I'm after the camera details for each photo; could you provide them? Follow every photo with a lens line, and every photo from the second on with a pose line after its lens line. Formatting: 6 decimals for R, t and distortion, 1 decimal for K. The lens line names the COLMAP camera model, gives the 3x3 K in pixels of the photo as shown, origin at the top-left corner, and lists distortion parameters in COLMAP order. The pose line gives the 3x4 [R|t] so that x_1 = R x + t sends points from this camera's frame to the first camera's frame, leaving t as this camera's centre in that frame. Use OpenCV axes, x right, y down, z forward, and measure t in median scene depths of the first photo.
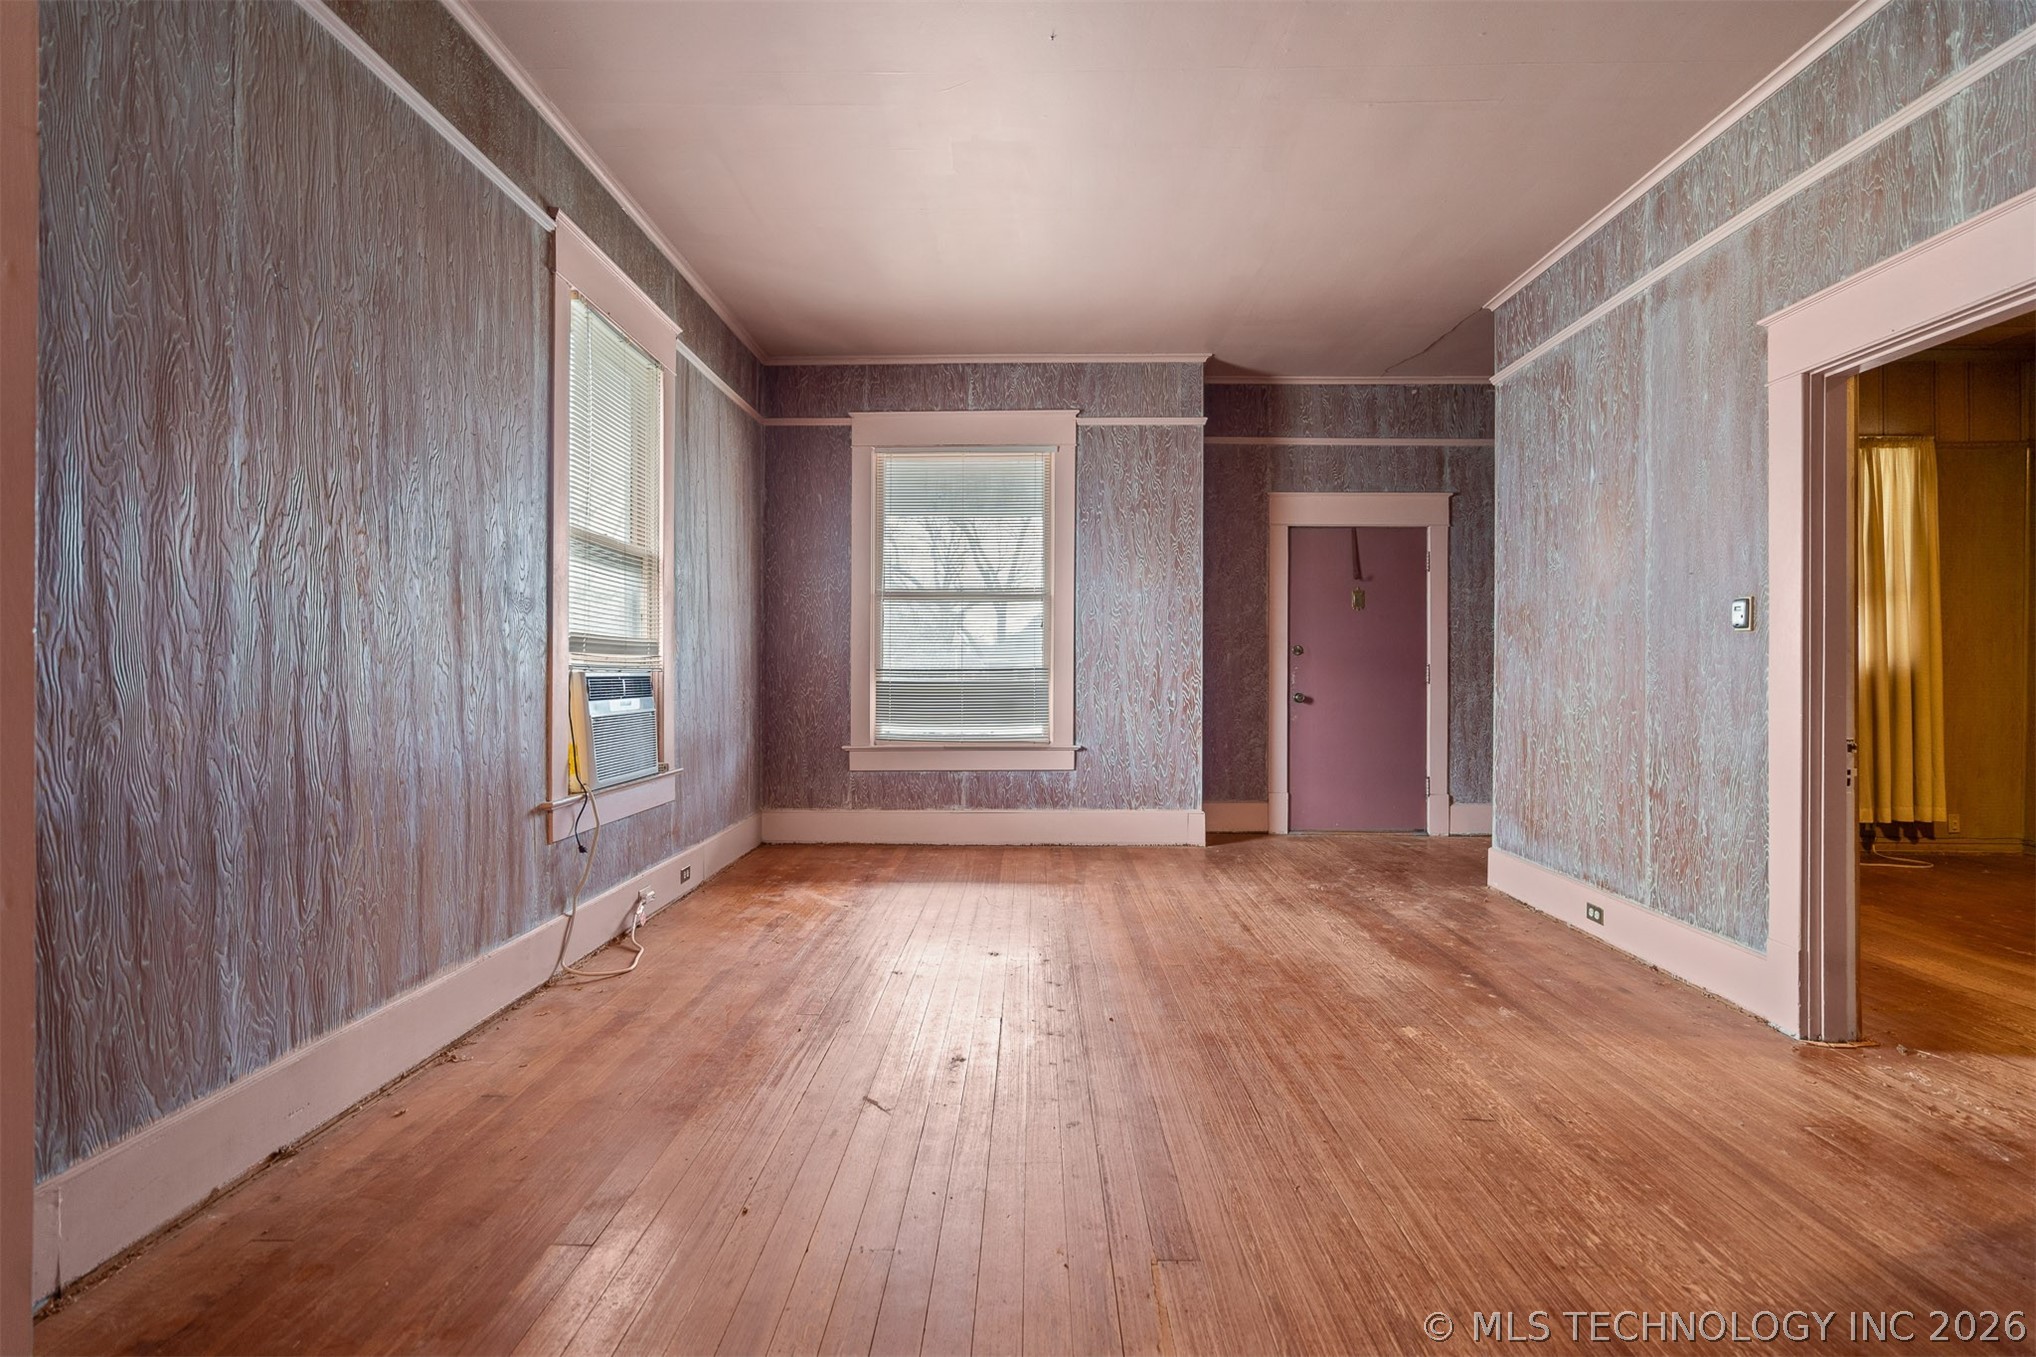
lens RADIAL K [[941.9, 0, 1014.9], [0, 941.9, 669.3], [0, 0, 1]] dist [0.002099, 0.000556]
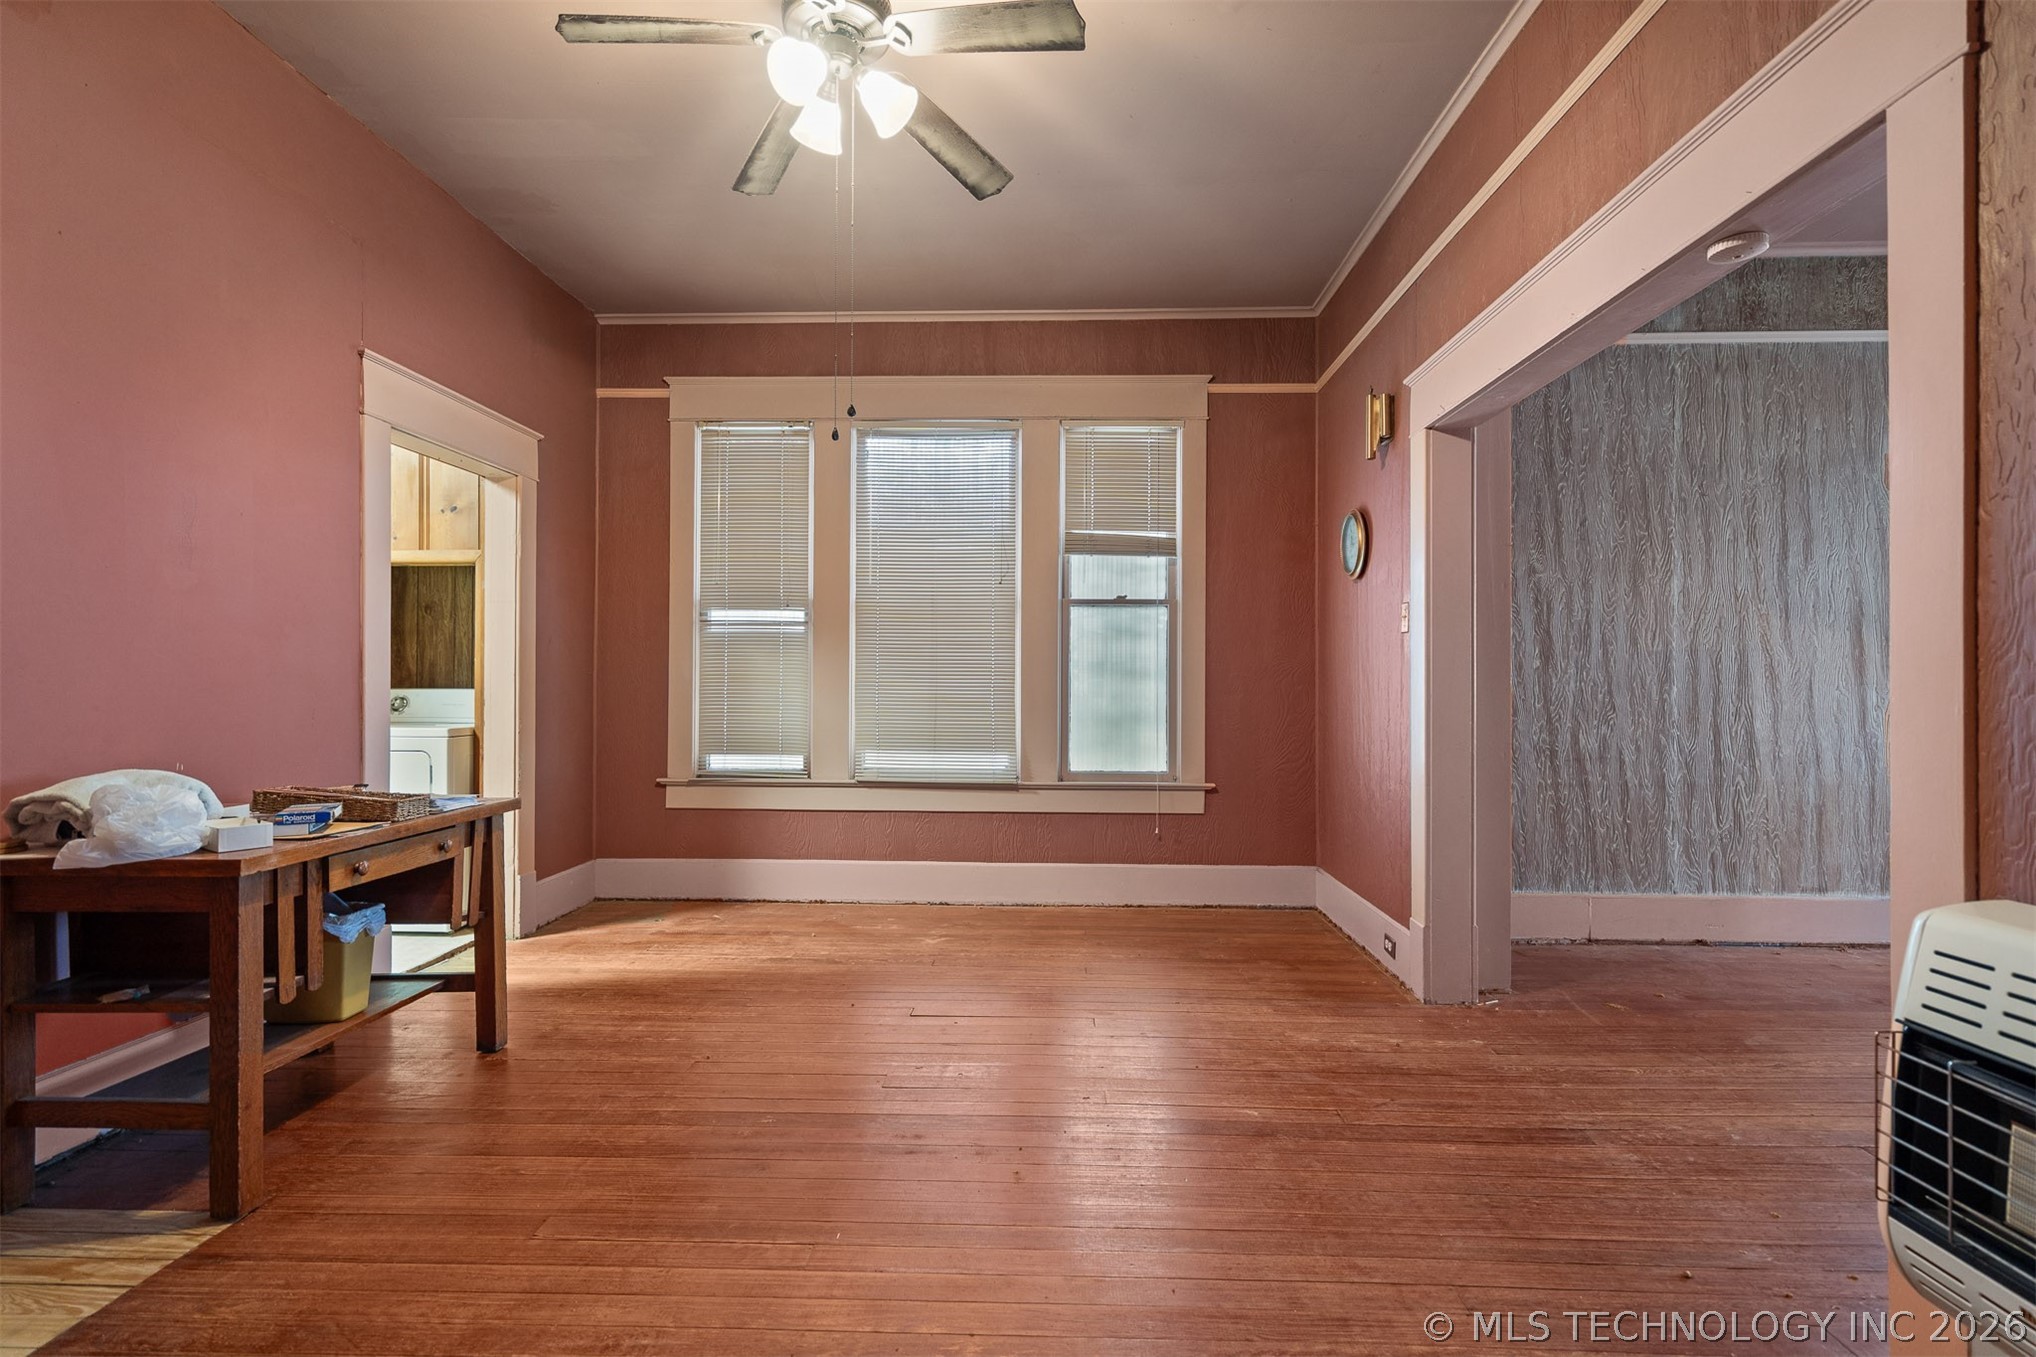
lens RADIAL K [[945.1, 0, 1015.4], [0, 945.1, 694.9], [0, 0, 1]] dist [0.012312, 0.000288]
pose [[-0.018115, -0.001227, -0.999835, 0.704581], [-0.000611, 0.999999, -0.001216, 0.004135], [0.999836, 0.000589, -0.018116, -0.221652]]
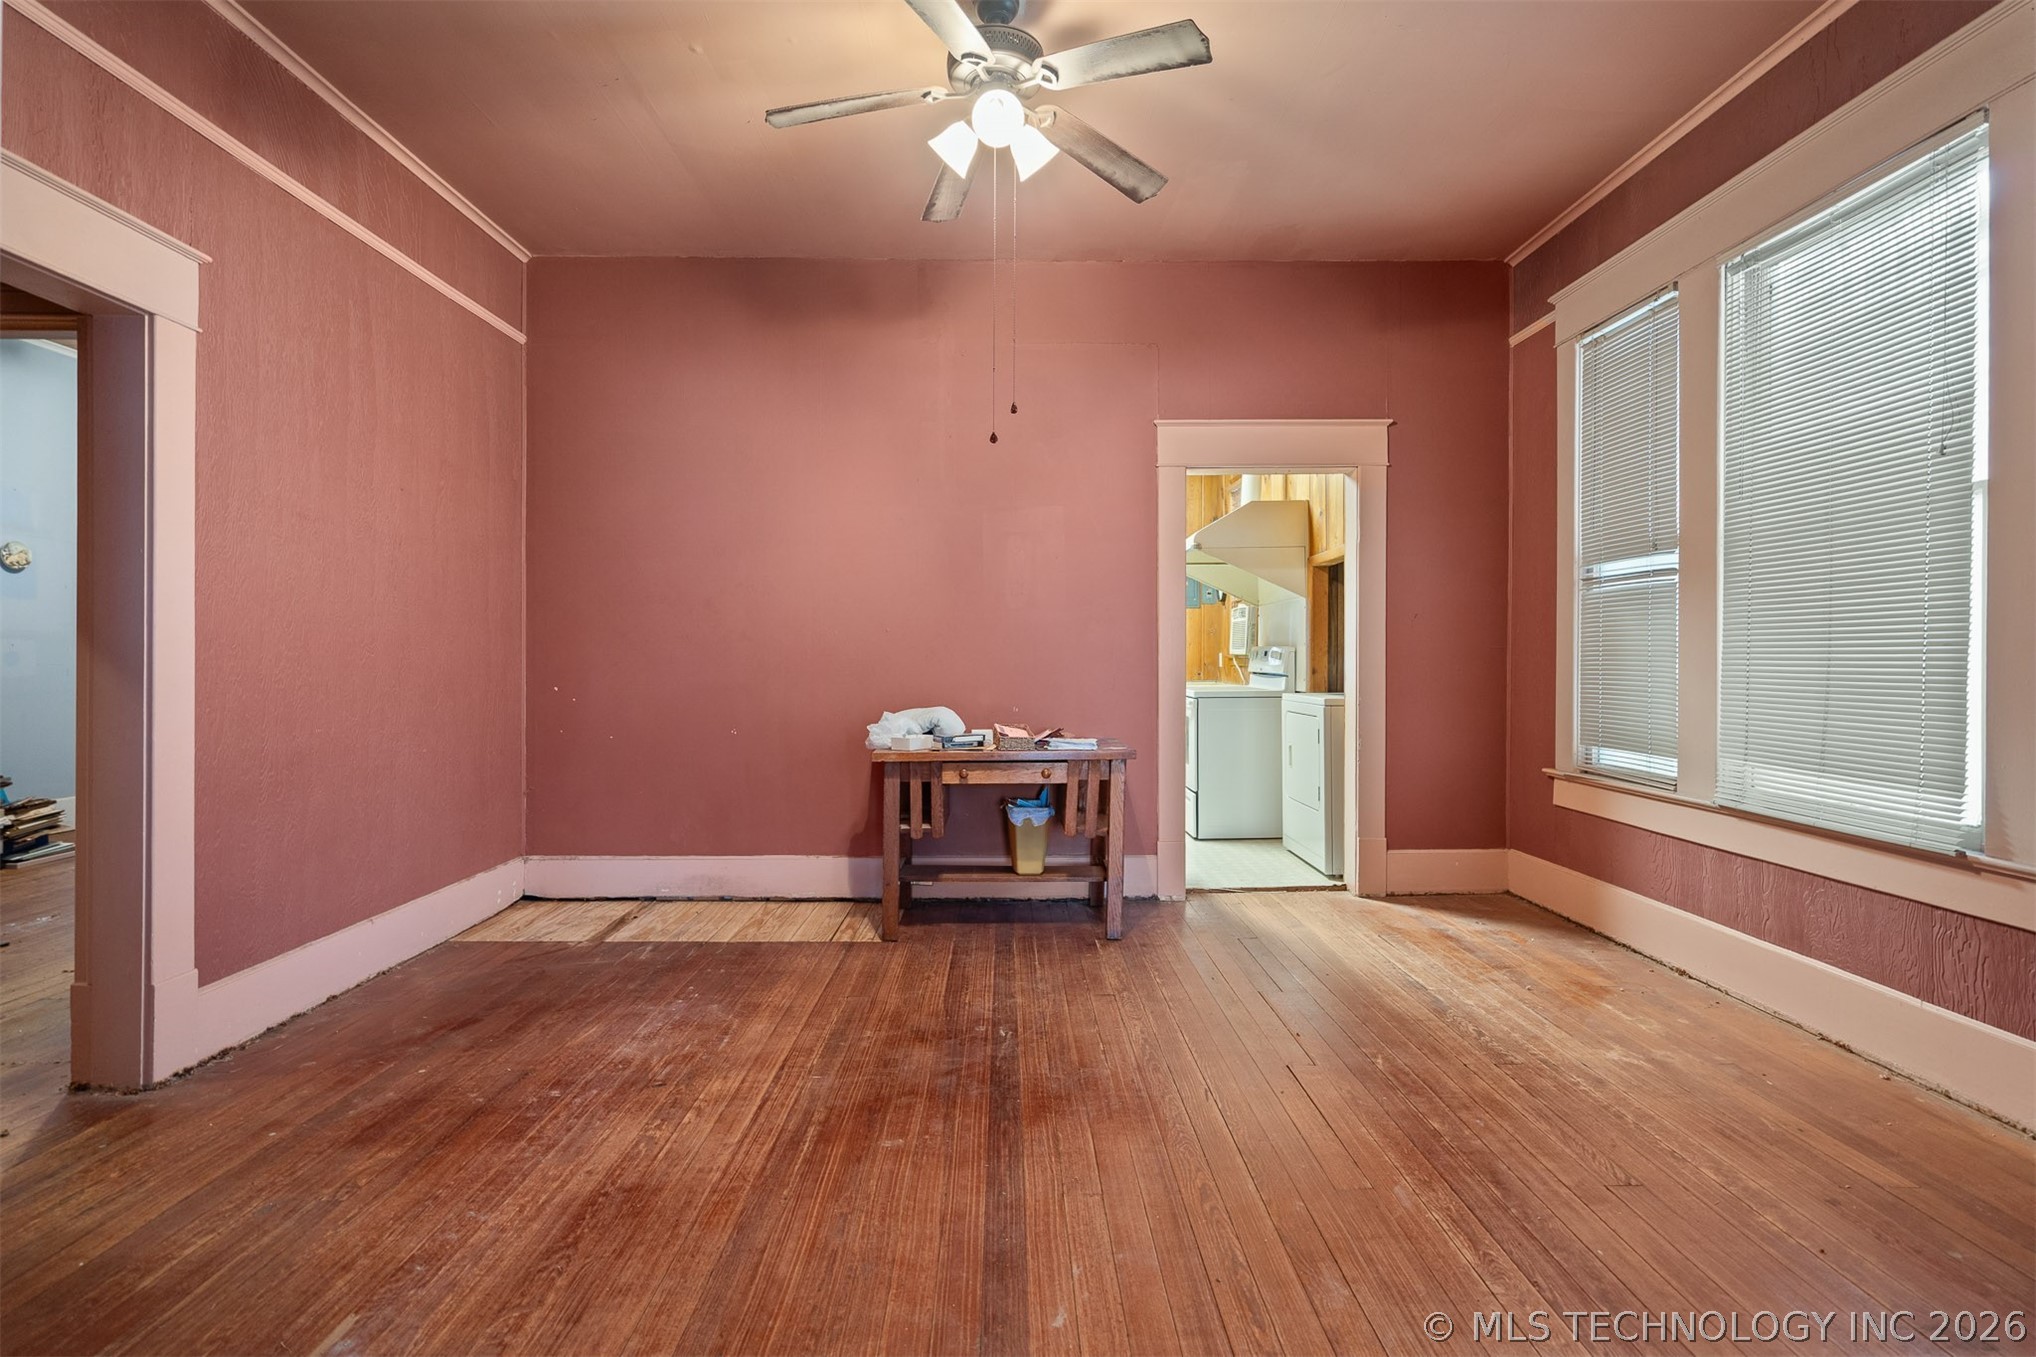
lens RADIAL K [[960.9, 0, 1021.1], [0, 960.9, 667.0], [0, 0, 1]] dist [-0.000236, -0.000612]
pose [[-0.999192, -0.004942, -0.039889, 0.045557], [-0.005043, 0.999984, 0.002441, -0.001829], [0.039877, 0.002640, -0.999201, 0.398625]]
